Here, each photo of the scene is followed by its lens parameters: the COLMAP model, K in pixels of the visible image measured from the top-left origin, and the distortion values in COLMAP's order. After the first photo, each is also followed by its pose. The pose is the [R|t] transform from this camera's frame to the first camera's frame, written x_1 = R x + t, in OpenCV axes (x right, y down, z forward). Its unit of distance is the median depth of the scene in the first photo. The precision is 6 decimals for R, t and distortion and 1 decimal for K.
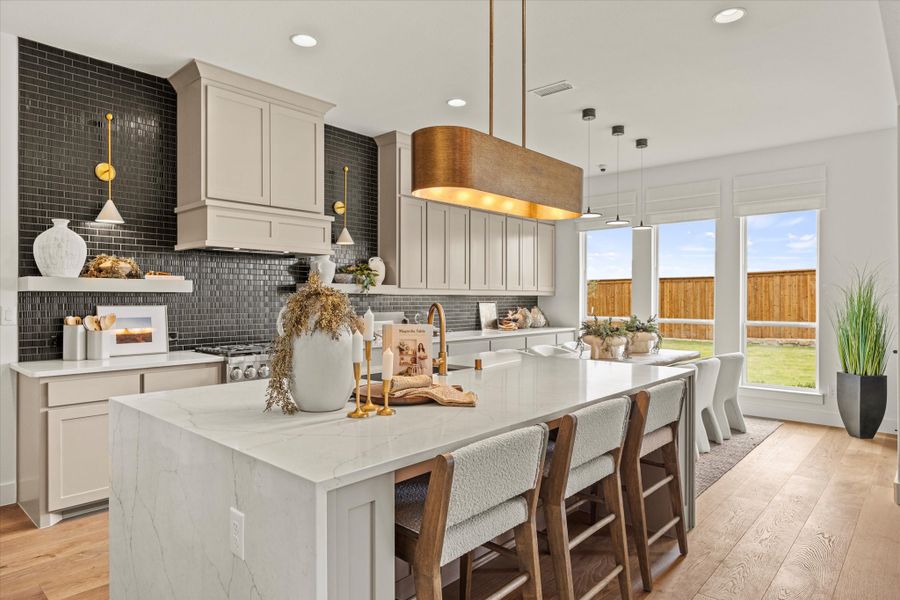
lens RADIAL K [[534.0, 0, 453.0], [0, 534.0, 299.2], [0, 0, 1]] dist [-0.004189, -0.001046]
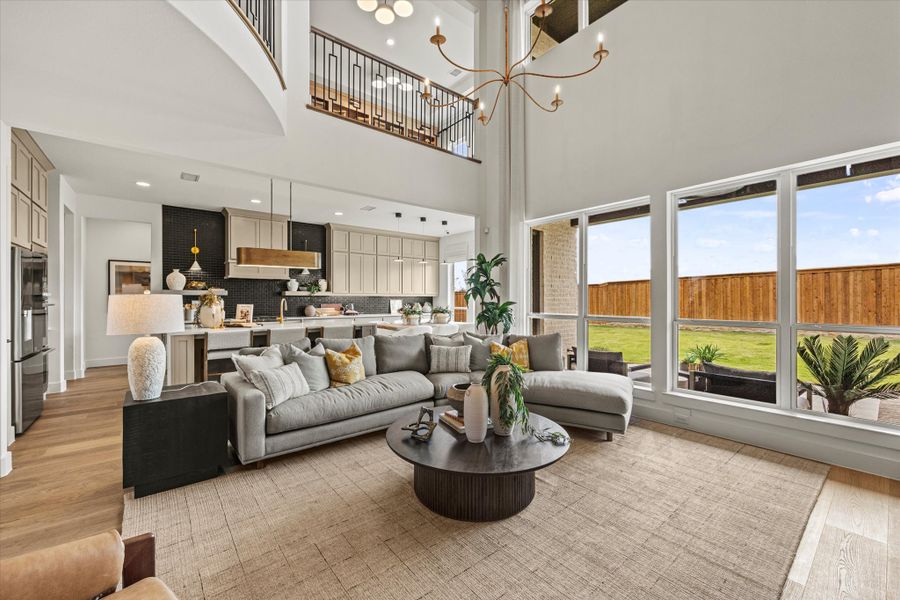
lens RADIAL K [[363.0, 0, 449.8], [0, 363.0, 298.7], [0, 0, 1]] dist [-0.001355, -0.000380]
pose [[0.987497, -0.002935, -0.157608, 0.858173], [0.002463, 0.999992, -0.003191, 0.012347], [0.157616, 0.002763, 0.987497, -0.569876]]
